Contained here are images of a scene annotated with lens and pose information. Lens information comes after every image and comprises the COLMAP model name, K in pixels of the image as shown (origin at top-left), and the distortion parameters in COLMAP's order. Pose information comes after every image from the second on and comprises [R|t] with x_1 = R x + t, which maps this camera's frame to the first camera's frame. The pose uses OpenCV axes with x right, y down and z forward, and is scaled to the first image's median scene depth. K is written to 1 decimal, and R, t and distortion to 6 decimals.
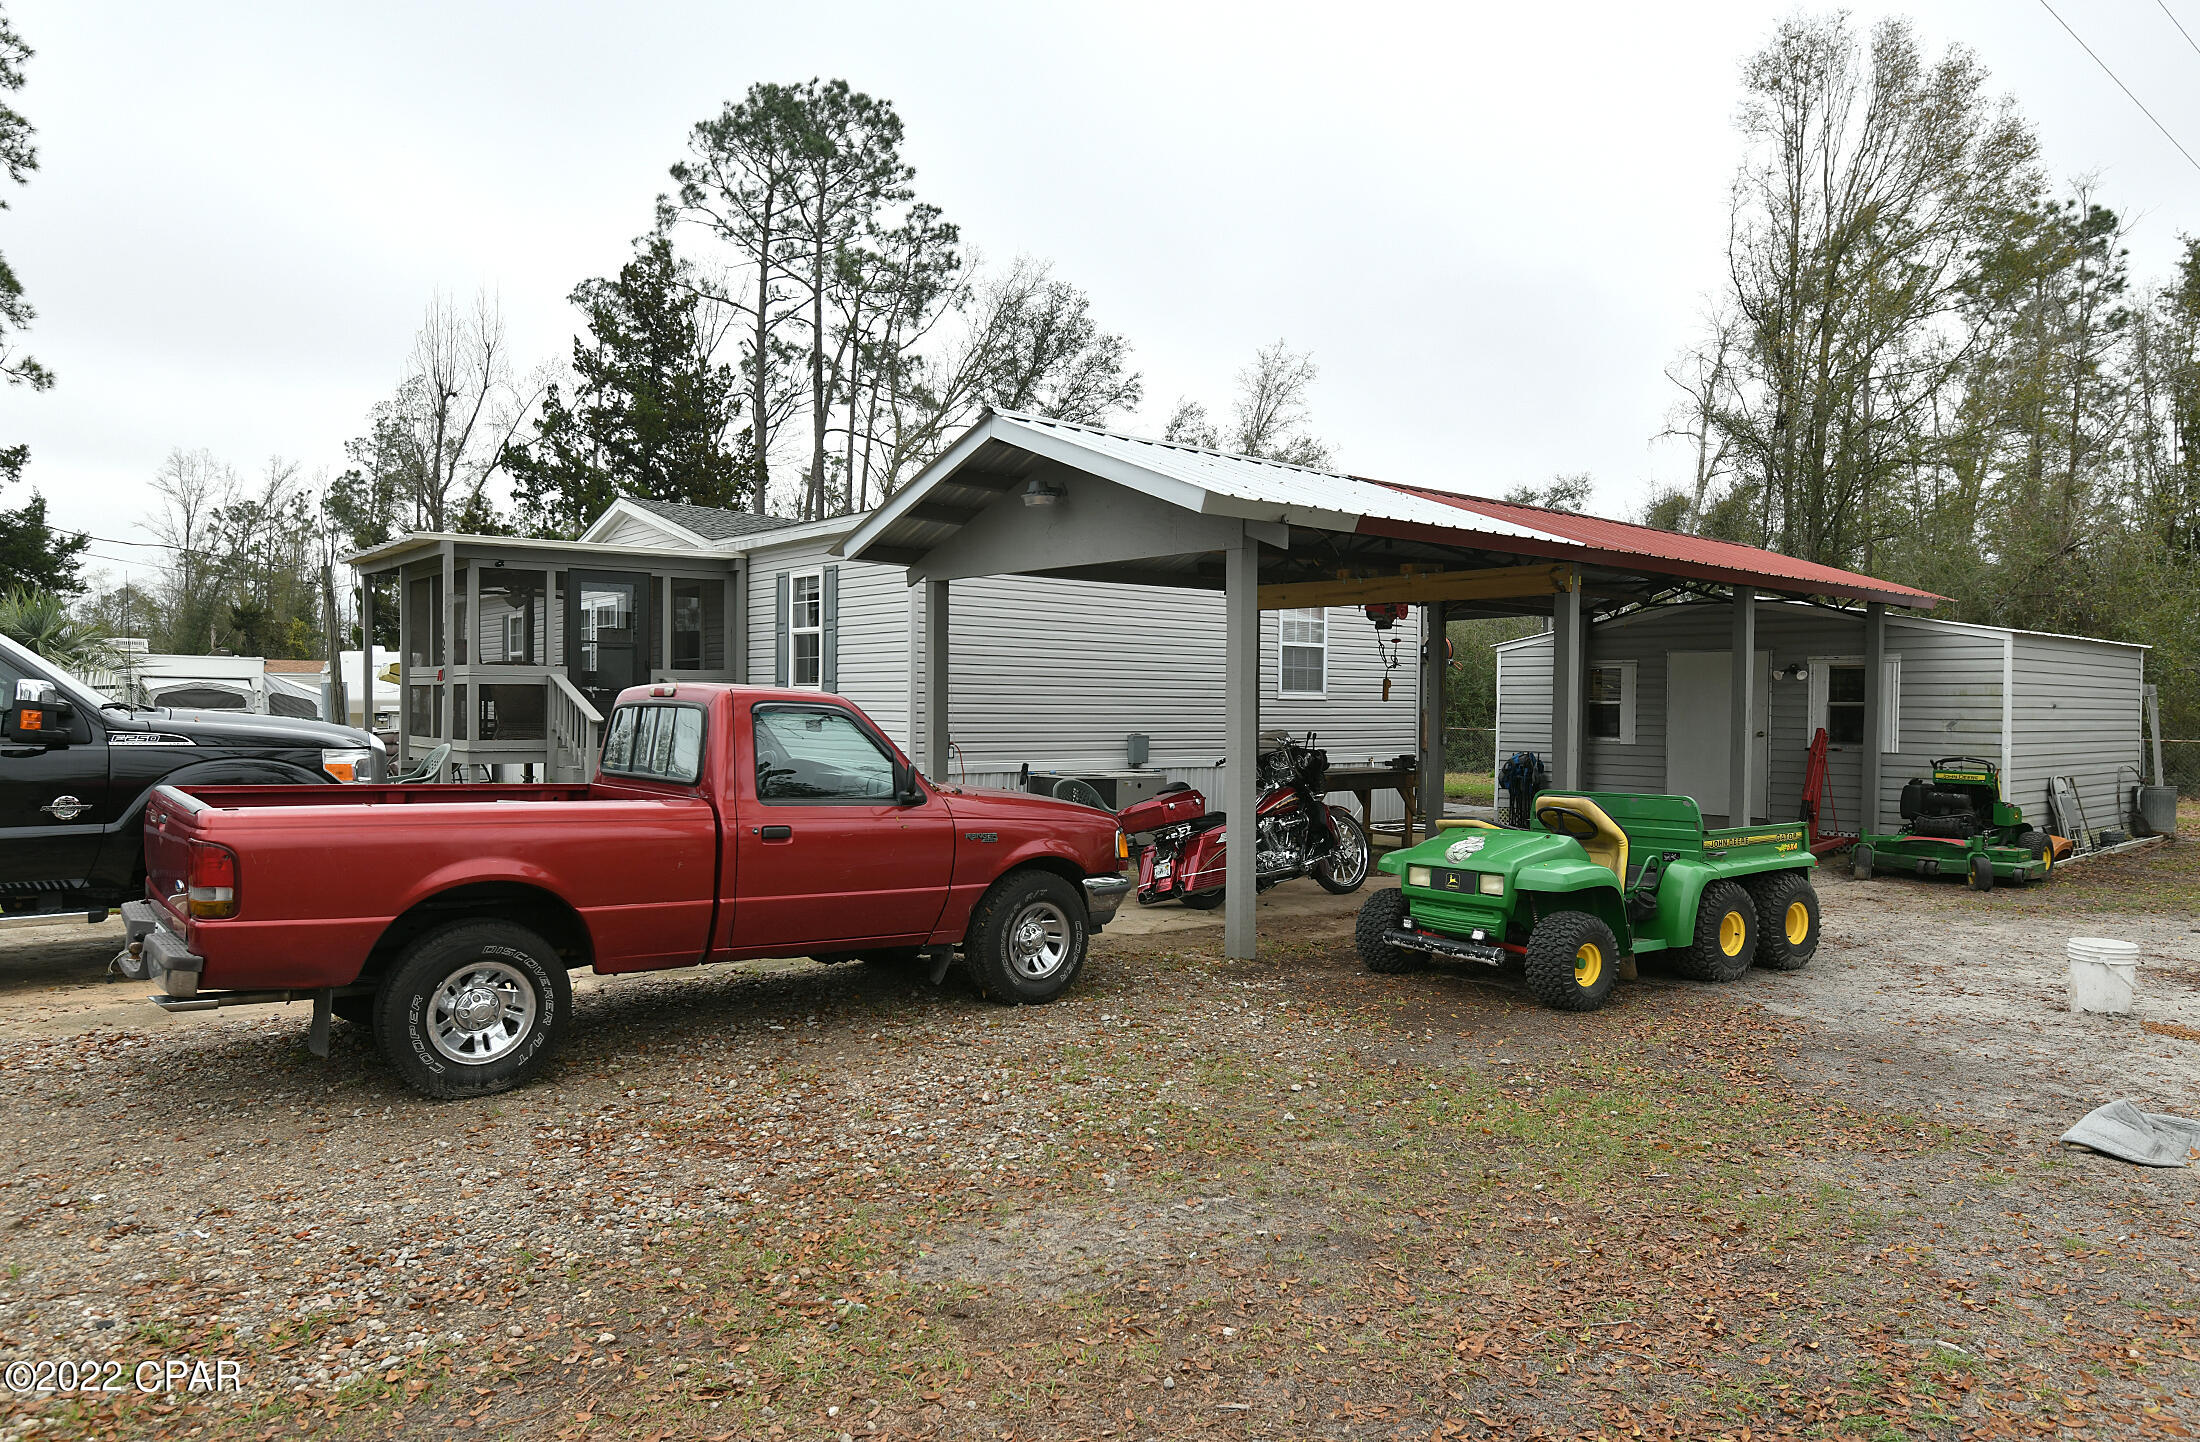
lens RADIAL K [[1380.7, 0, 1122.0], [0, 1380.7, 727.3], [0, 0, 1]] dist [0.032390, -0.001058]
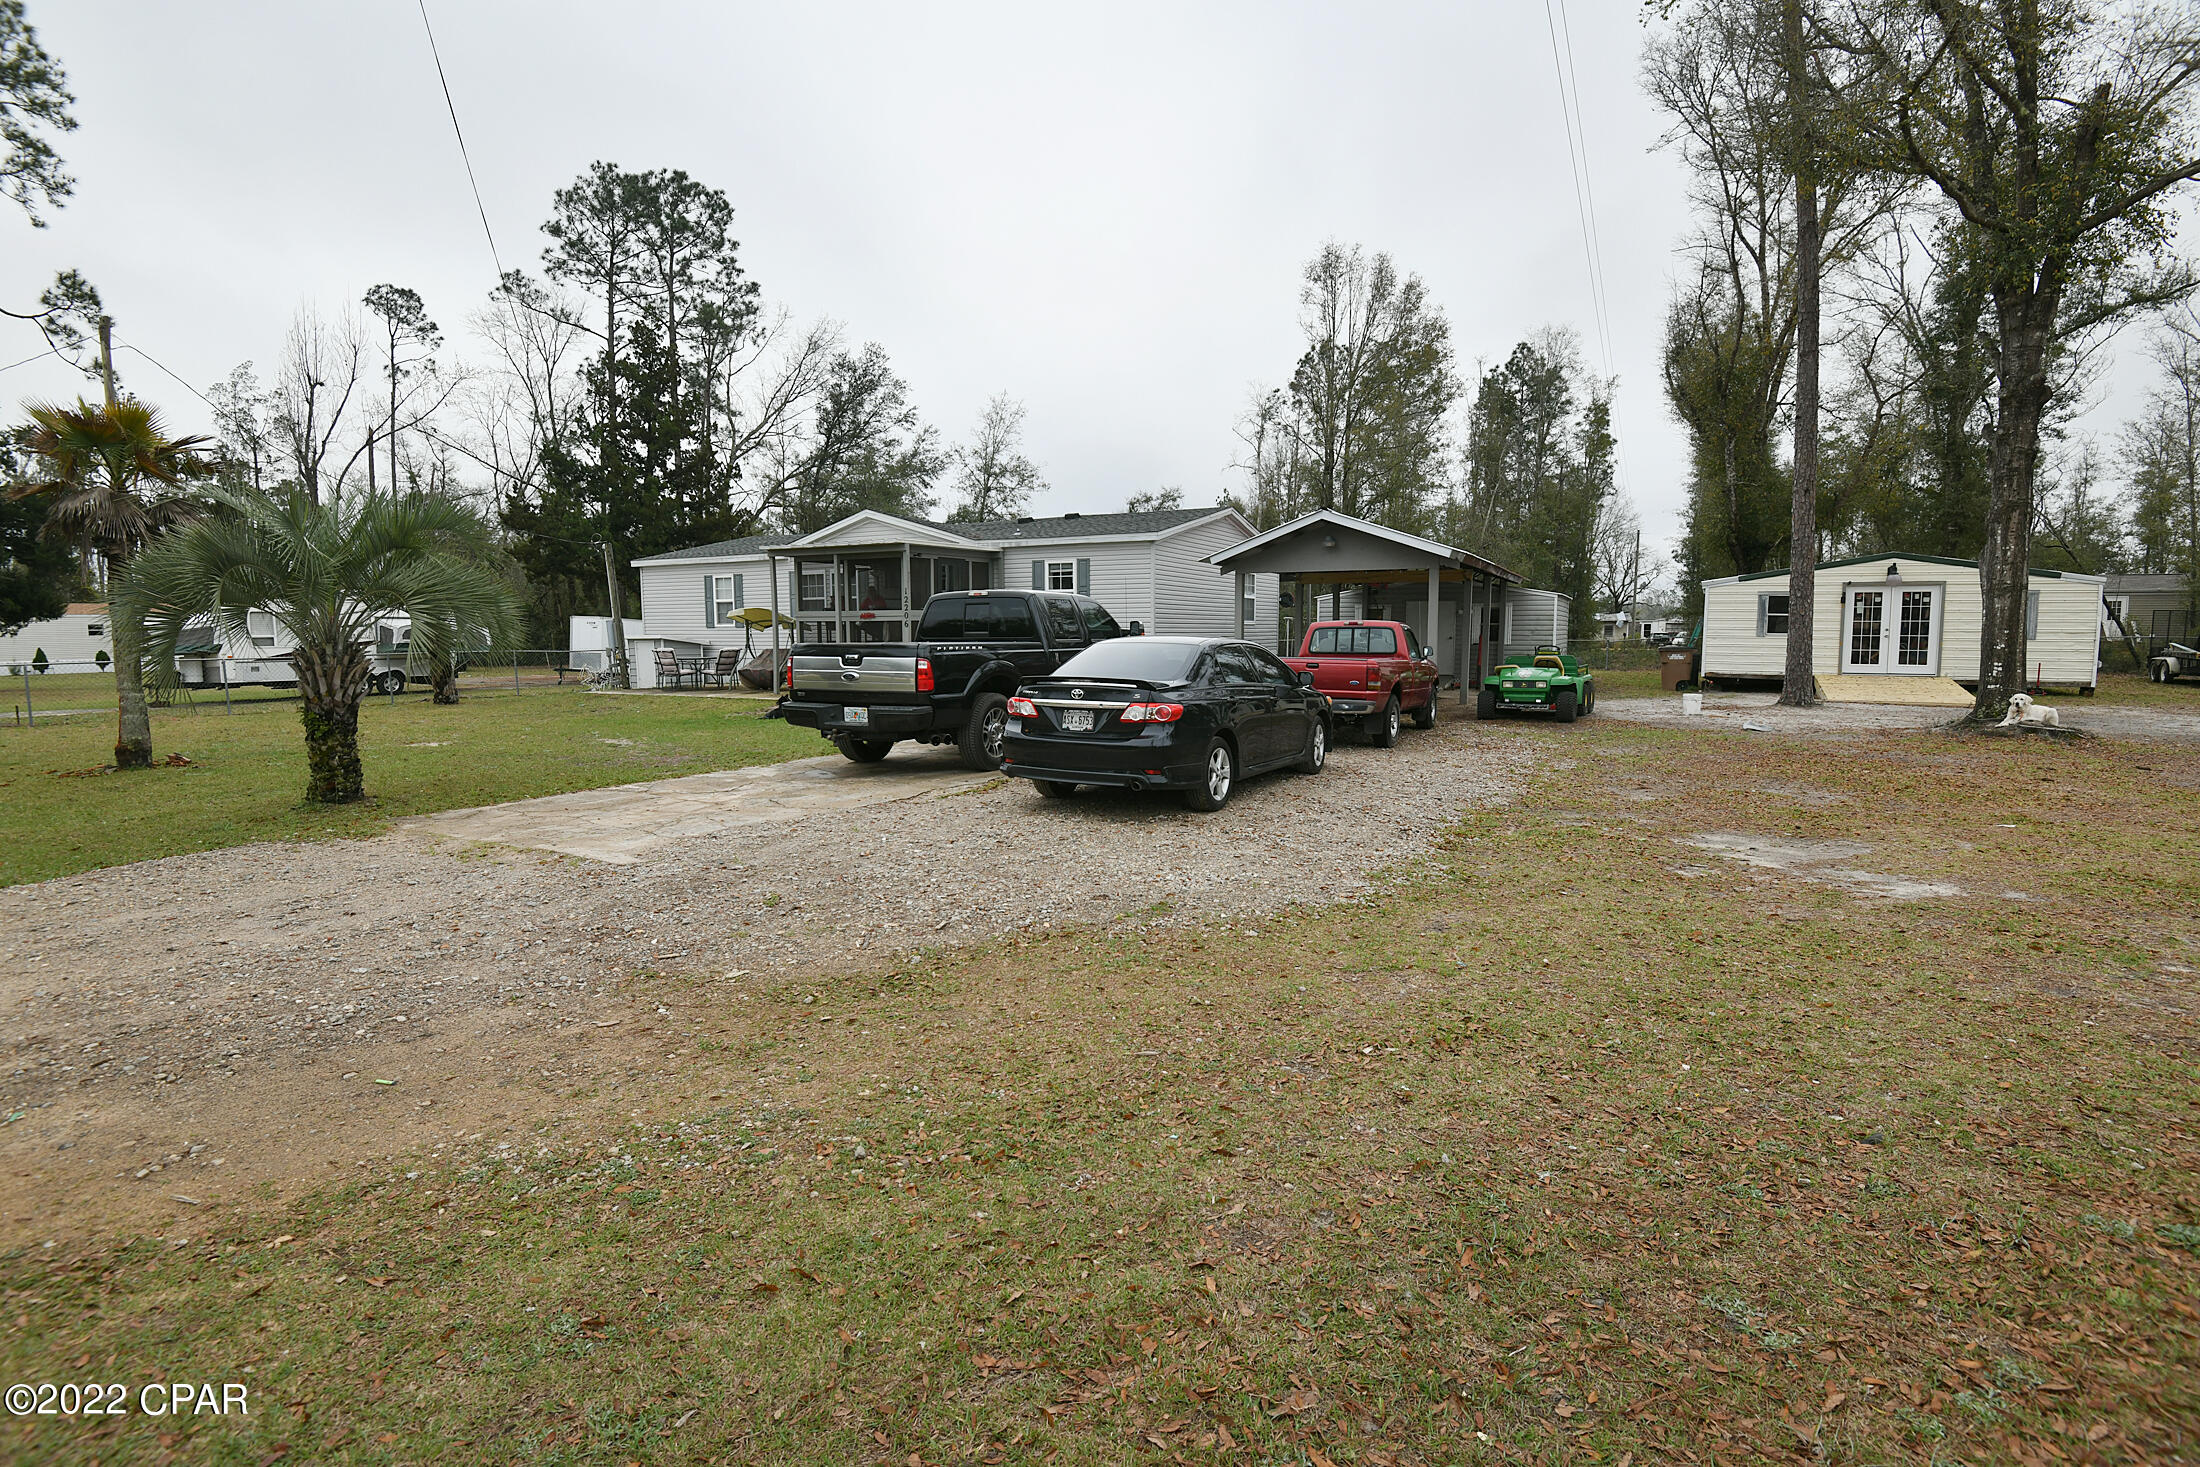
lens RADIAL K [[1042.2, 0, 1100.0], [0, 1042.2, 733.5], [0, 0, 1]] dist [-0.018099, 0.000034]
pose [[0.925991, -0.050104, 0.374205, -0.367503], [0.020195, 0.996309, 0.083428, 0.003322], [-0.377004, -0.069696, 0.923586, -0.181294]]
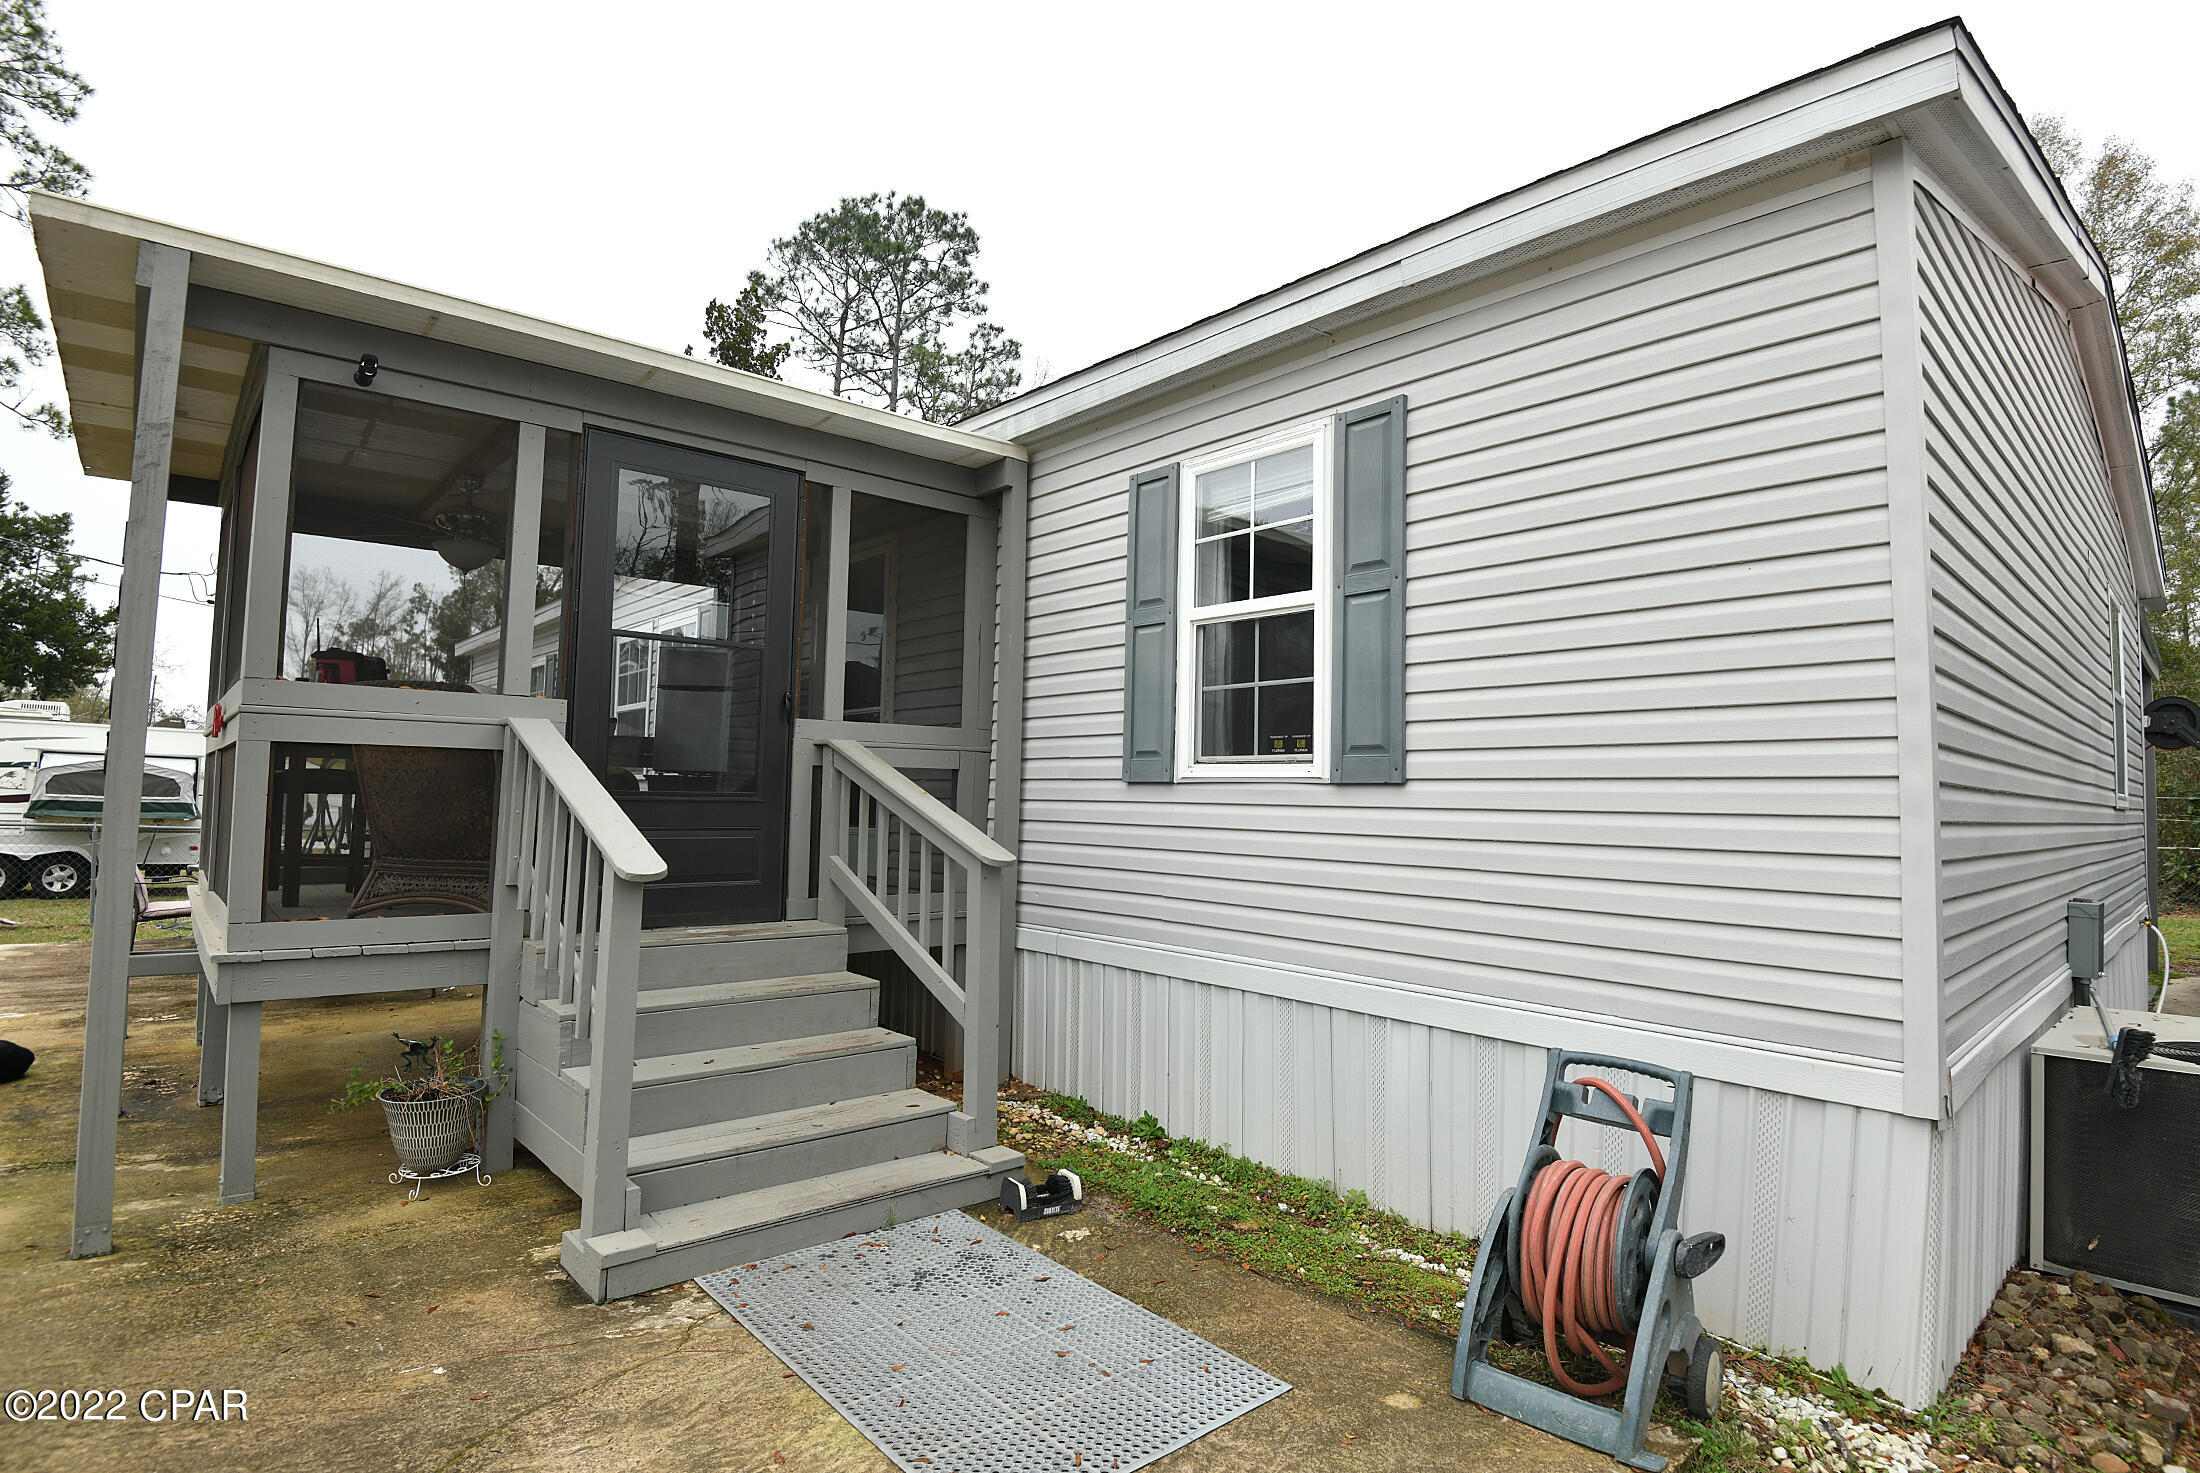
lens RADIAL K [[1026.9, 0, 1100.0], [0, 1026.9, 736.5], [0, 0, 1]] dist [-0.001288, -0.012921]
pose [[0.999115, 0.006677, 0.041533, -0.152810], [-0.003736, 0.997506, -0.070490, -0.010139], [-0.041900, 0.070272, 0.996647, 0.407007]]
